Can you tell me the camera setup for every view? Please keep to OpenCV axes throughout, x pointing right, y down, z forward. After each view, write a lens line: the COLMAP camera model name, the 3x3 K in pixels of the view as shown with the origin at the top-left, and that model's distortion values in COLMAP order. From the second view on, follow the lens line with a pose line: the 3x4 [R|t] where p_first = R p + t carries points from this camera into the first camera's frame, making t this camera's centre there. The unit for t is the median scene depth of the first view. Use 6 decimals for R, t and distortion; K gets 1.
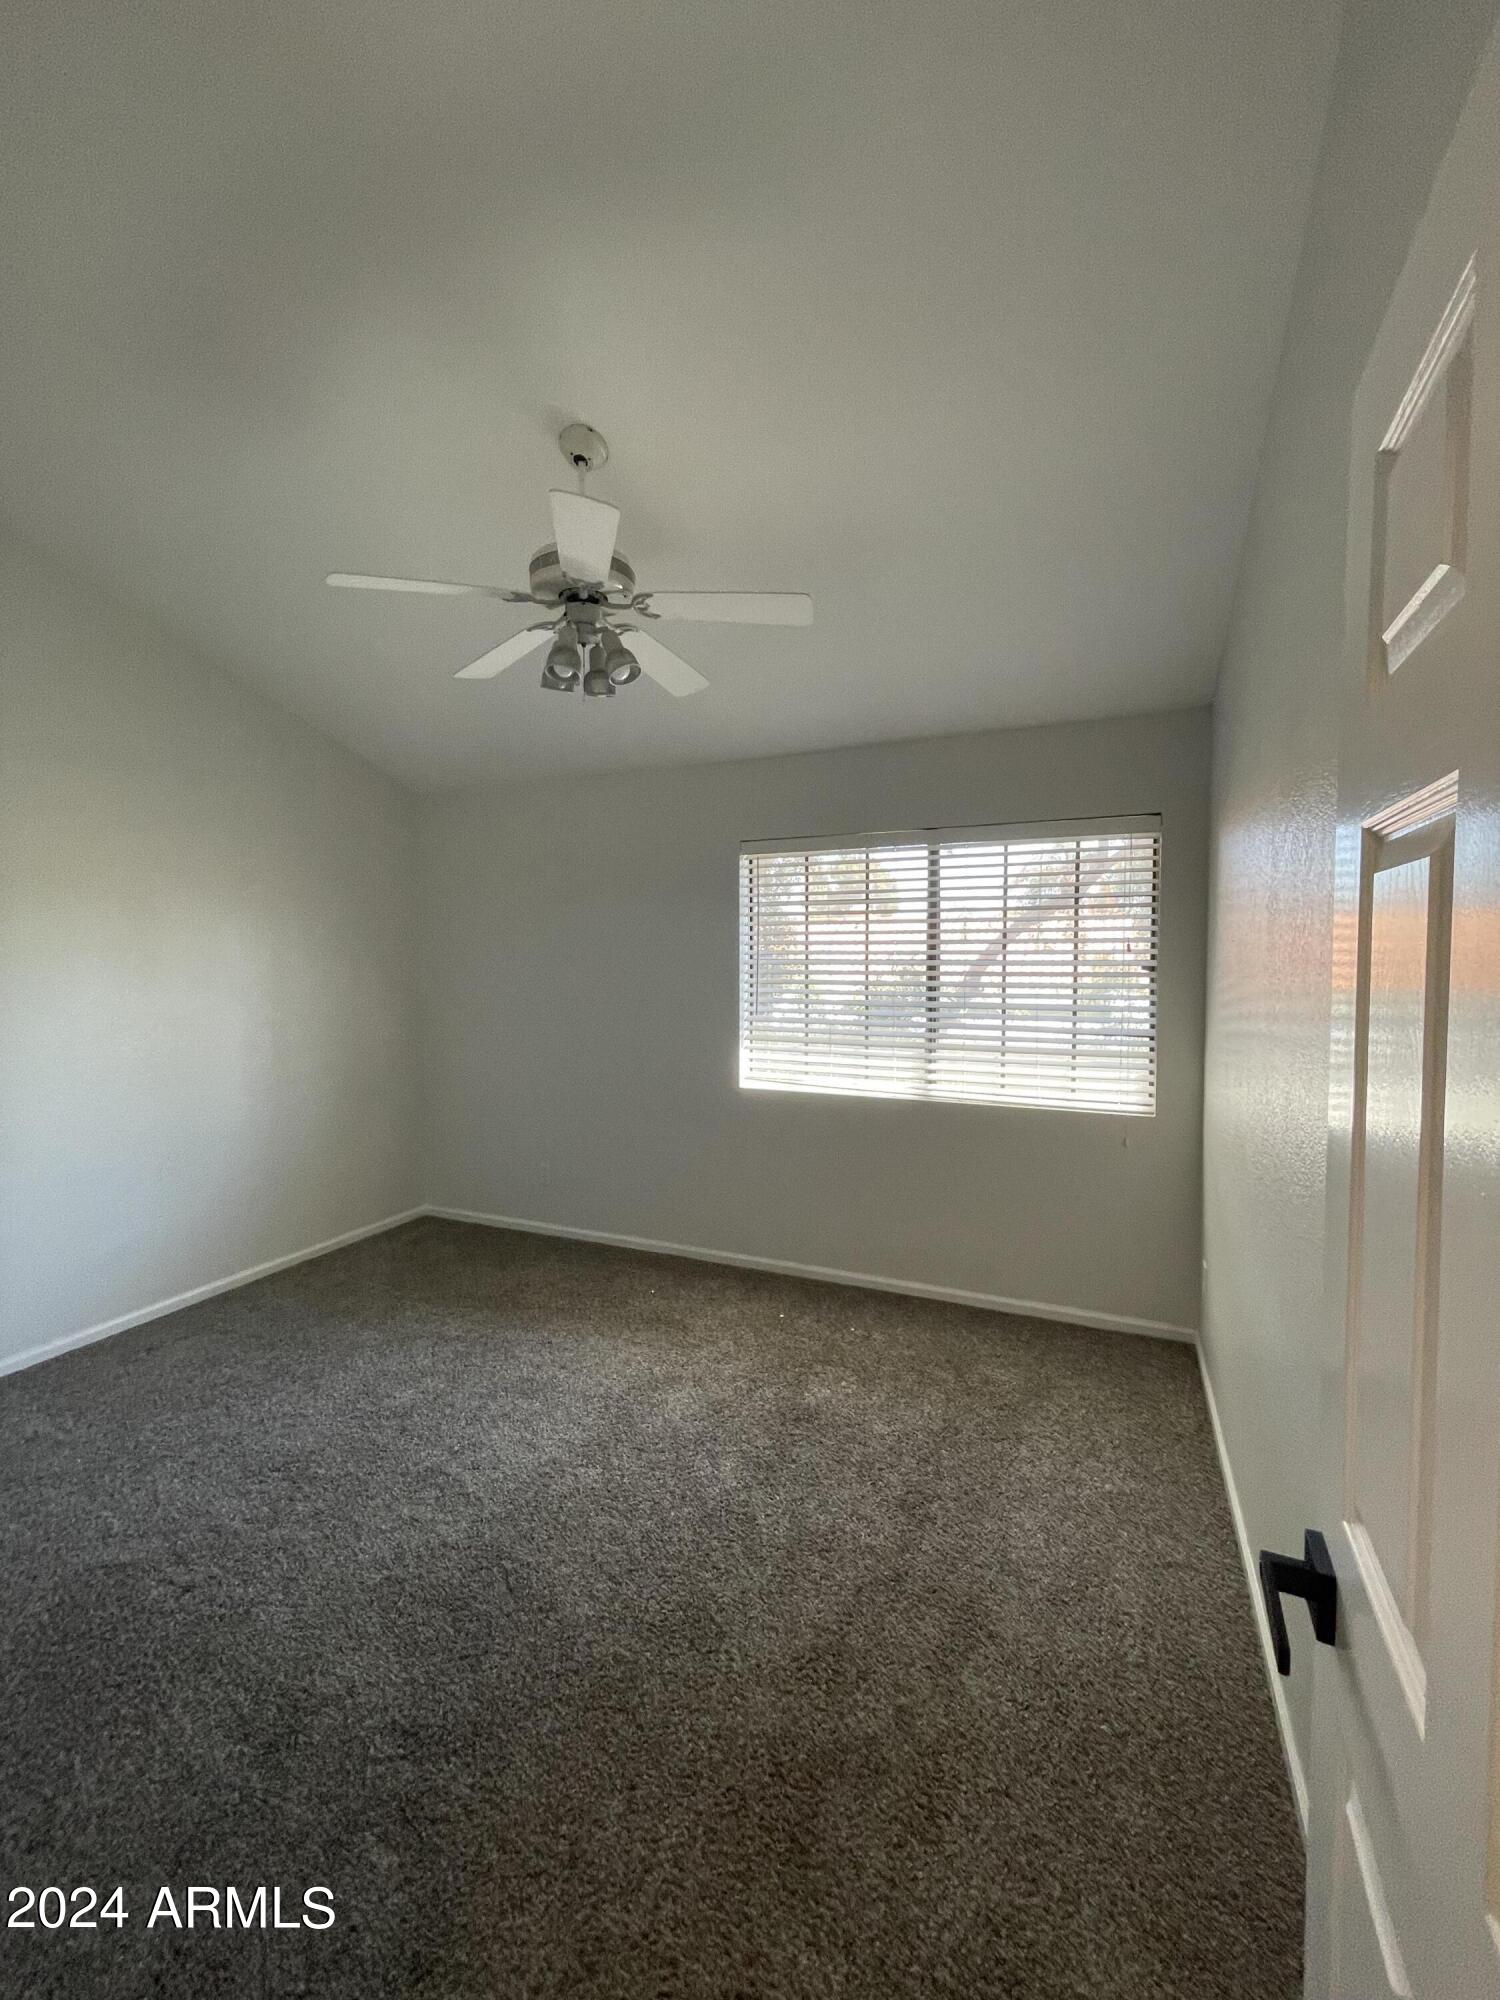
lens RADIAL K [[812.2, 0, 746.4], [0, 812.2, 984.7], [0, 0, 1]] dist [0.001262, 0.000366]
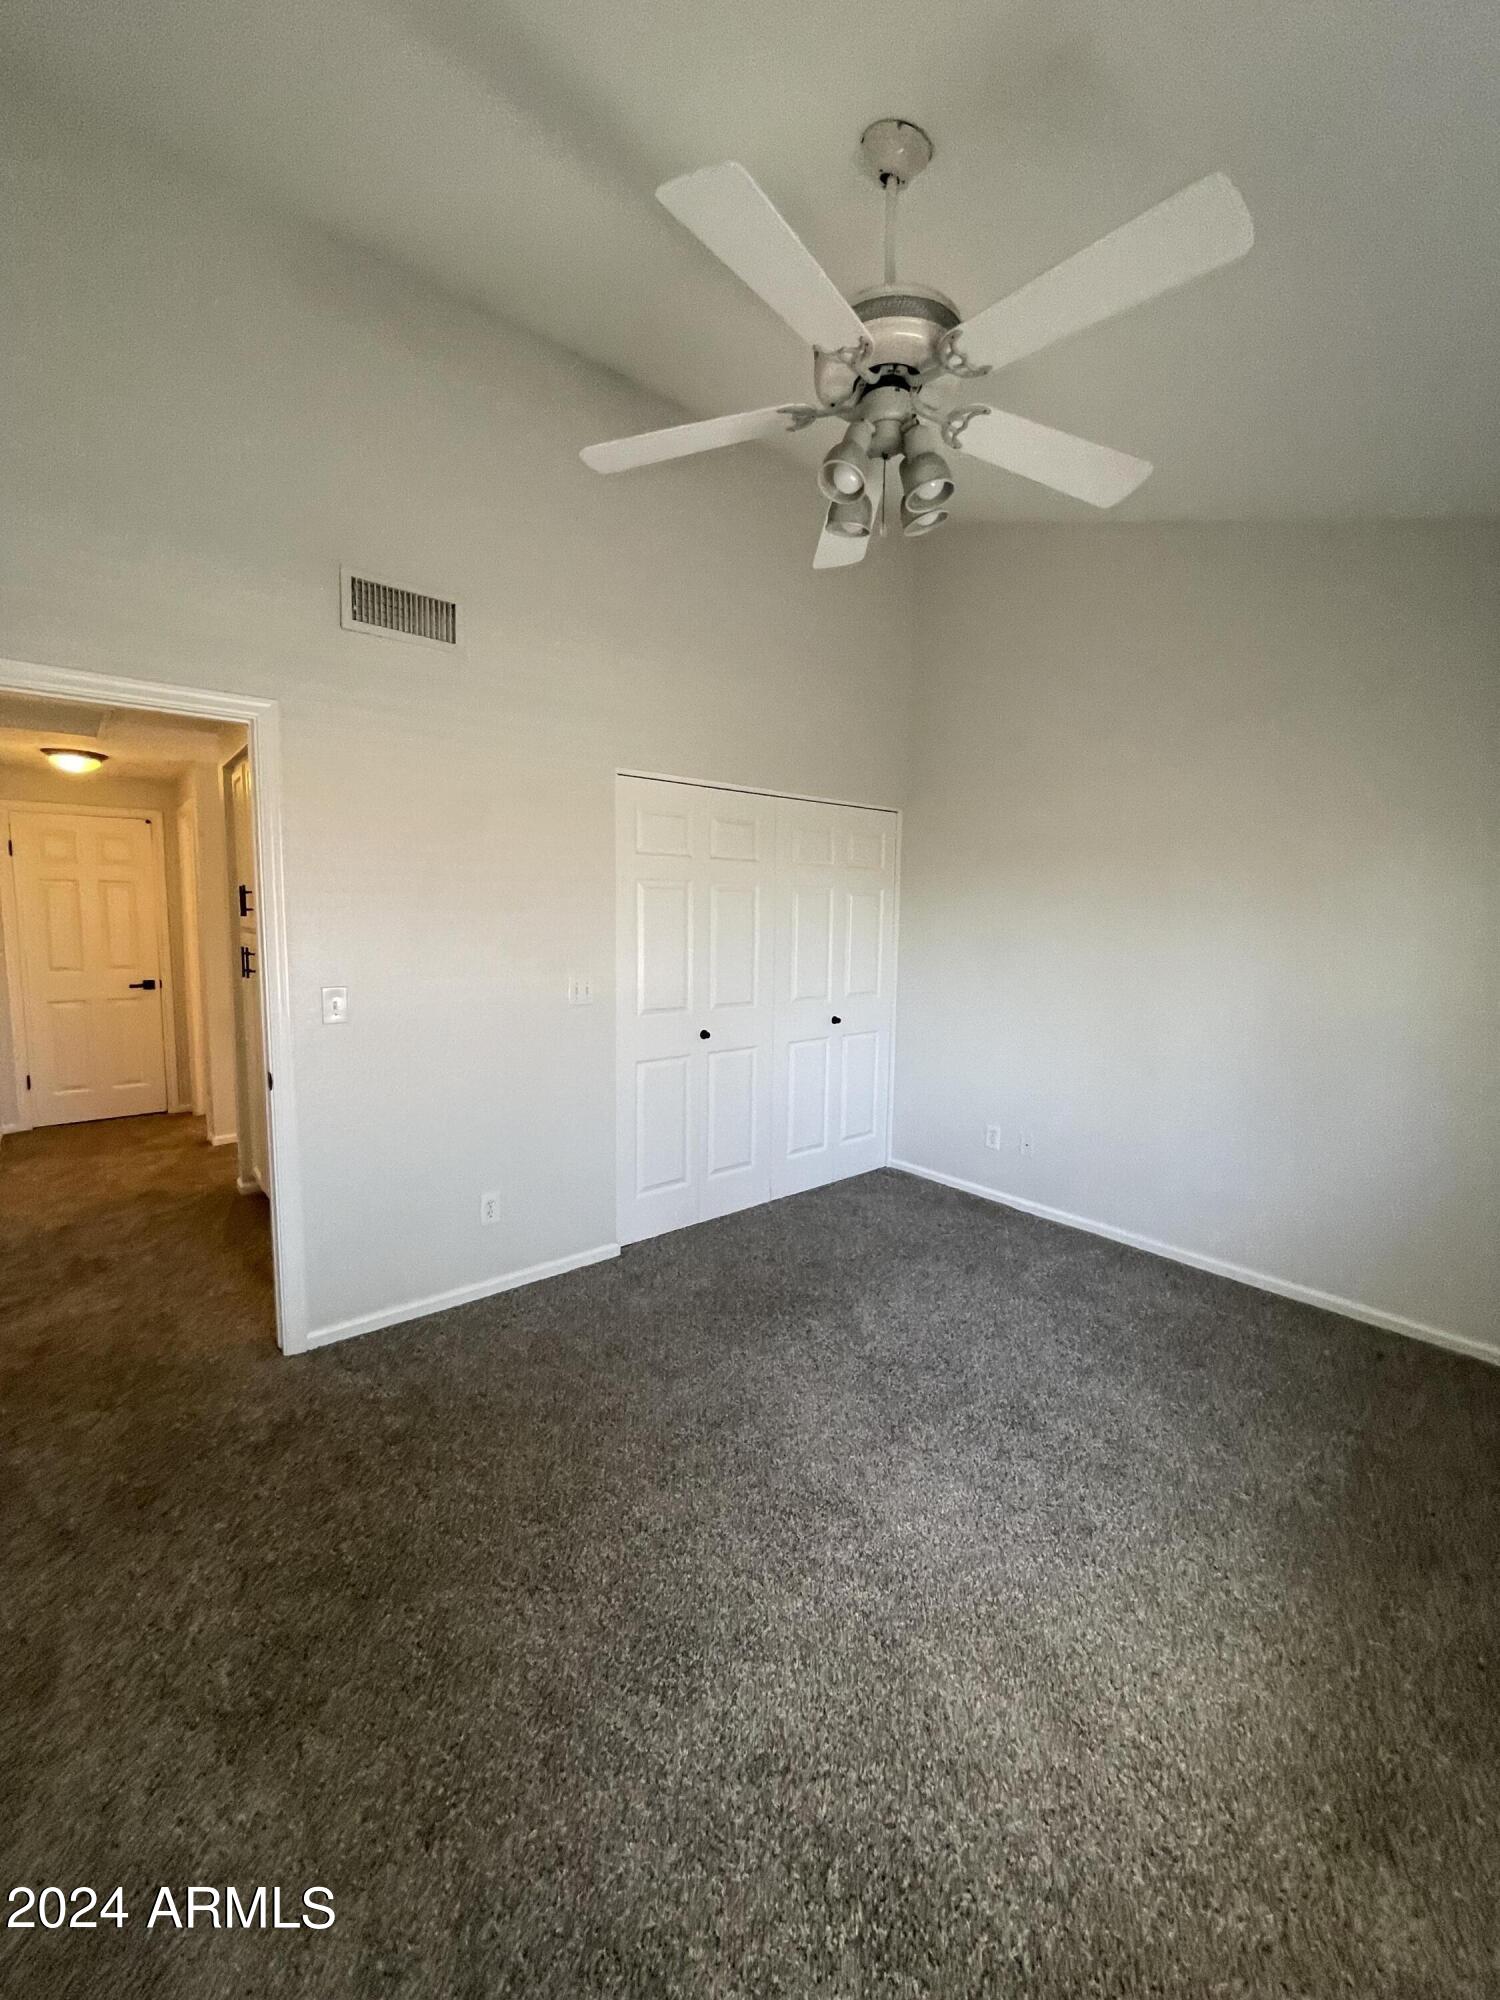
lens RADIAL K [[812.2, 0, 746.4], [0, 812.2, 984.7], [0, 0, 1]] dist [0.001262, 0.000366]
pose [[-0.430004, 0.091523, -0.898176, 0.406894], [-0.047477, 0.991180, 0.123730, -0.032994], [0.901578, 0.095847, -0.421866, 0.957576]]
